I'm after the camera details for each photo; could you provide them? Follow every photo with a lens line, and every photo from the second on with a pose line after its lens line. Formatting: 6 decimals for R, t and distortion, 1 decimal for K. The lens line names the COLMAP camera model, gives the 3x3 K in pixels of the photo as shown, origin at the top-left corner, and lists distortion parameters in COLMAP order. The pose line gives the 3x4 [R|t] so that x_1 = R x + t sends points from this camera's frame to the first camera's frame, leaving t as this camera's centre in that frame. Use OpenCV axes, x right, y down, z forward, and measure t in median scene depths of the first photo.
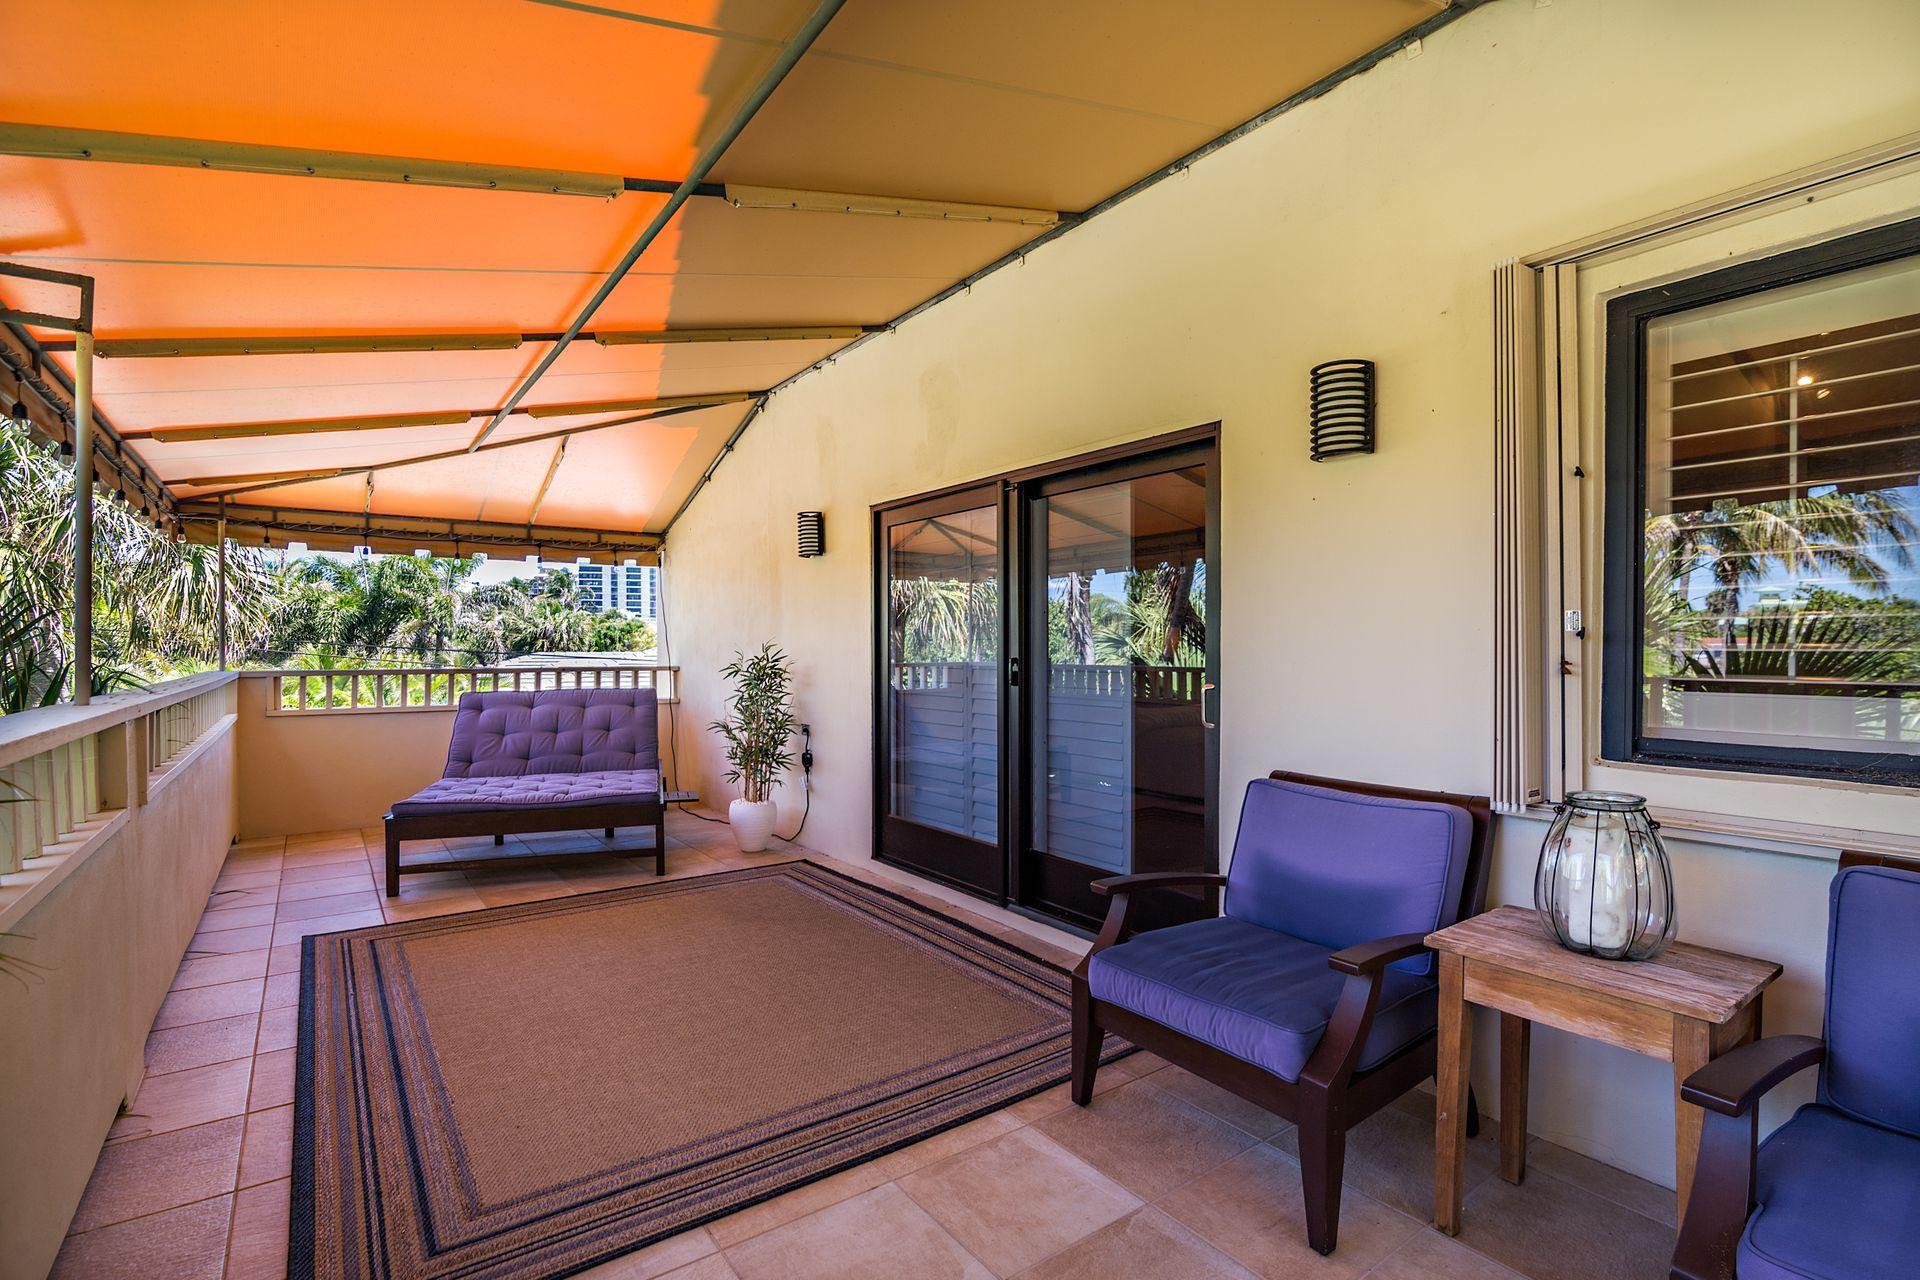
lens RADIAL K [[895.6, 0, 967.4], [0, 895.6, 665.5], [0, 0, 1]] dist [-0.030447, 0.008864]
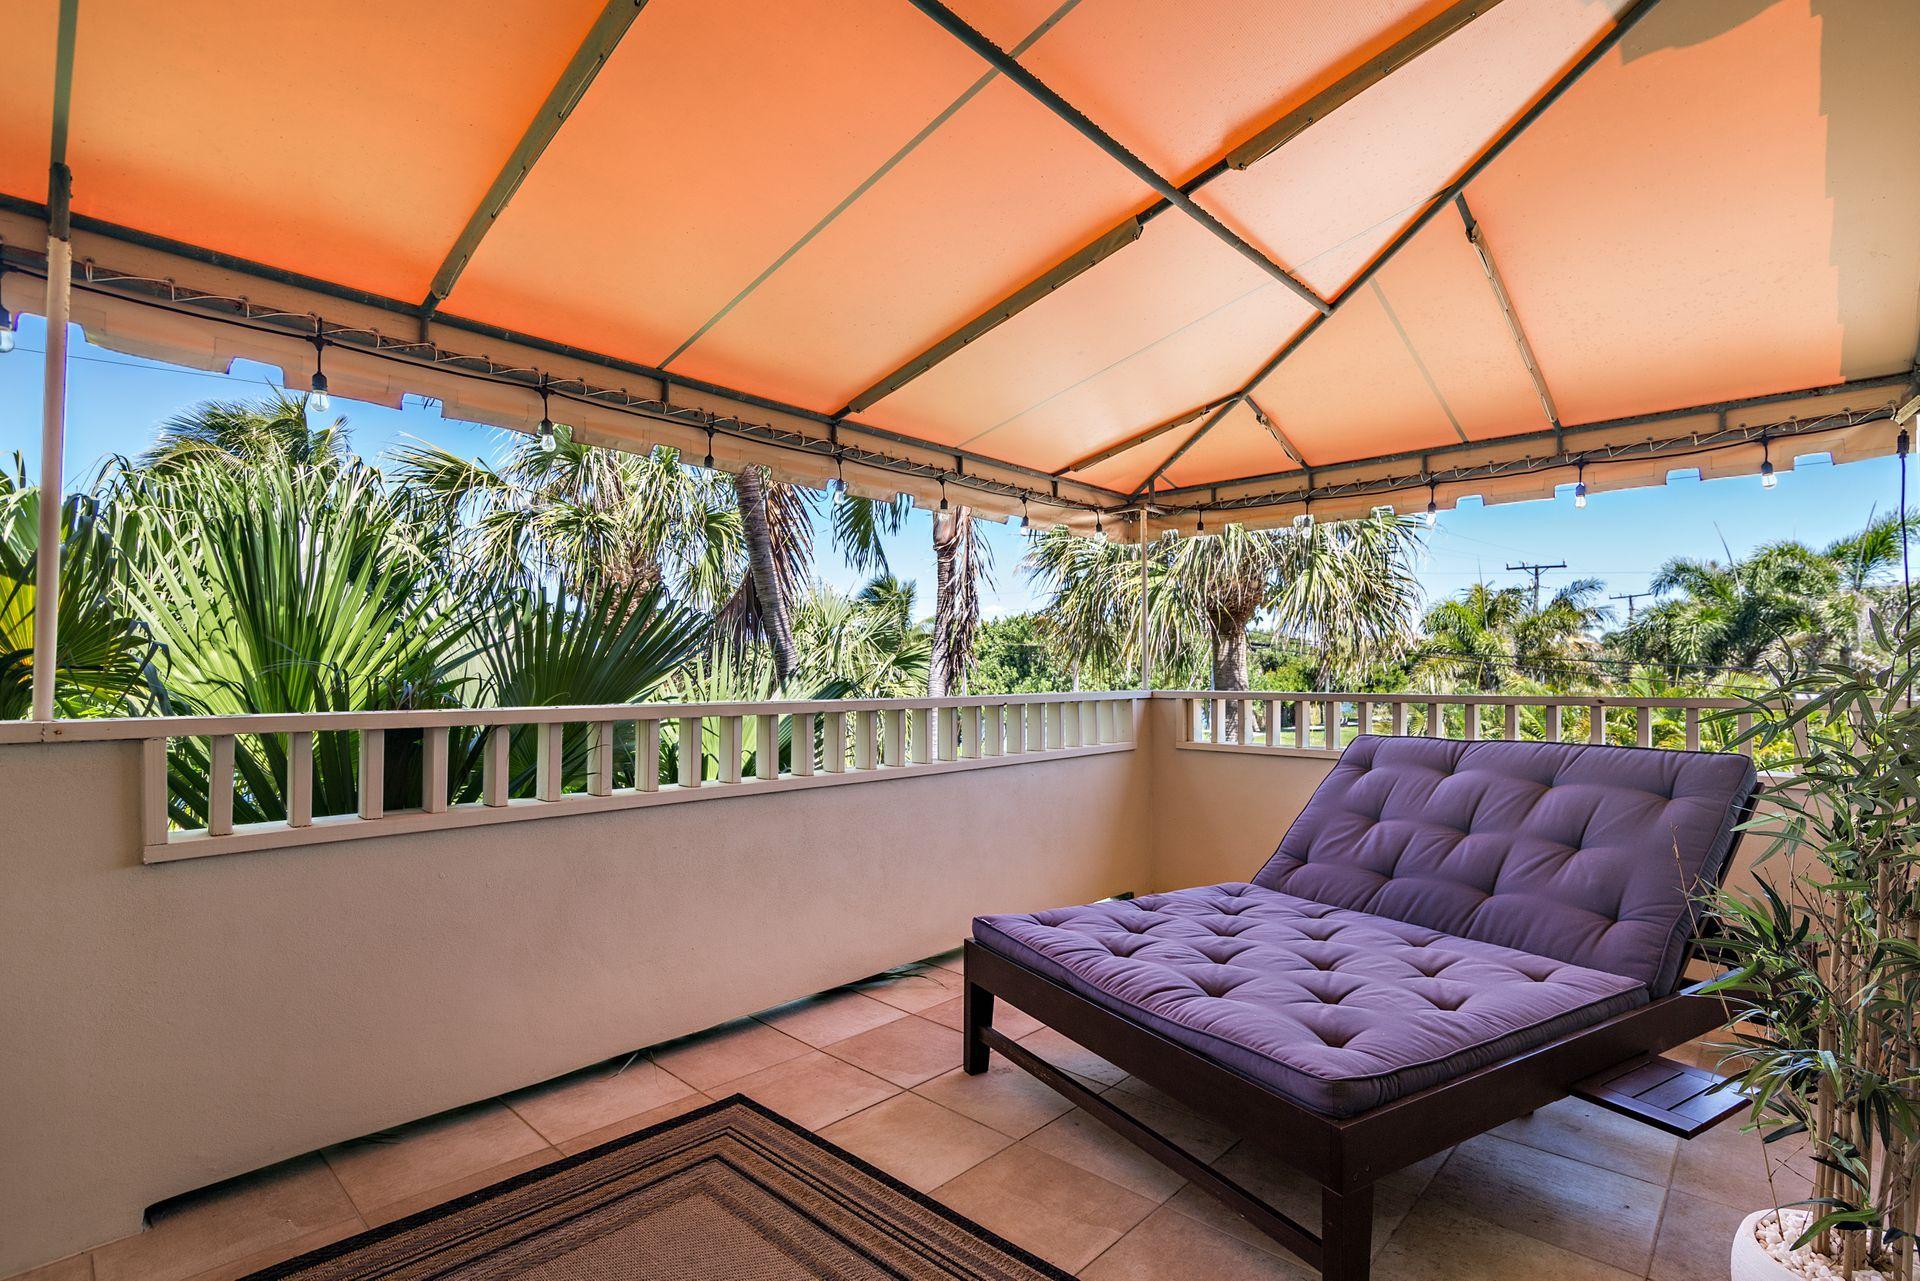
lens RADIAL K [[895.6, 0, 967.4], [0, 895.6, 666.0], [0, 0, 1]] dist [-0.030447, 0.008864]
pose [[0.186515, -0.009243, -0.982409, -0.038128], [-0.016294, 0.999789, -0.012500, -0.002869], [0.982317, 0.018338, 0.186325, 0.561014]]
